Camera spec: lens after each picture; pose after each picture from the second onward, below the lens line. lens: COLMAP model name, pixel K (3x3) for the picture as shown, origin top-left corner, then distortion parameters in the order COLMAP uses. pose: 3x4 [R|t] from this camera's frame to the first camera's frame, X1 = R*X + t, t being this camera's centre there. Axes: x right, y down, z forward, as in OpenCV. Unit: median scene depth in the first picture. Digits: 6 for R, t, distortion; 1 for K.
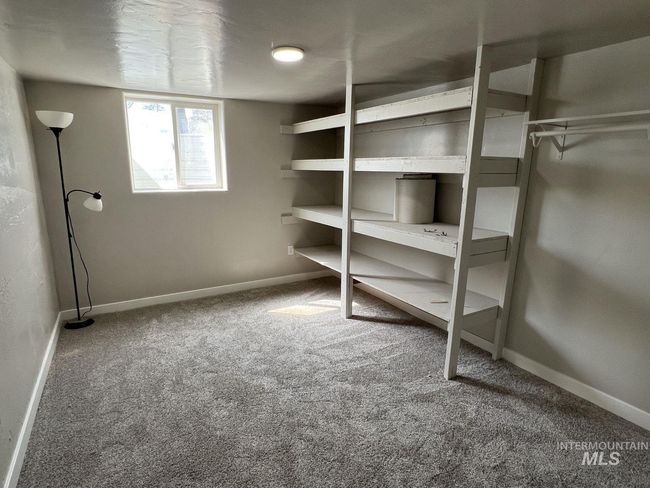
lens RADIAL K [[365.8, 0, 325.0], [0, 365.8, 244.0], [0, 0, 1]] dist [-0.000013, -0.000009]
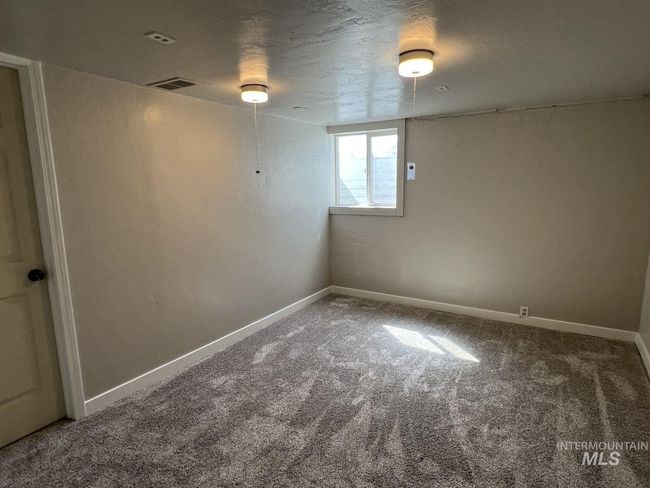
lens RADIAL K [[365.8, 0, 325.0], [0, 365.8, 244.0], [0, 0, 1]] dist [-0.000013, -0.000009]
pose [[0.455948, 0.116840, -0.882304, 0.595152], [-0.149597, 0.987302, 0.053438, -0.069928], [0.877344, 0.107625, 0.467637, 0.334084]]
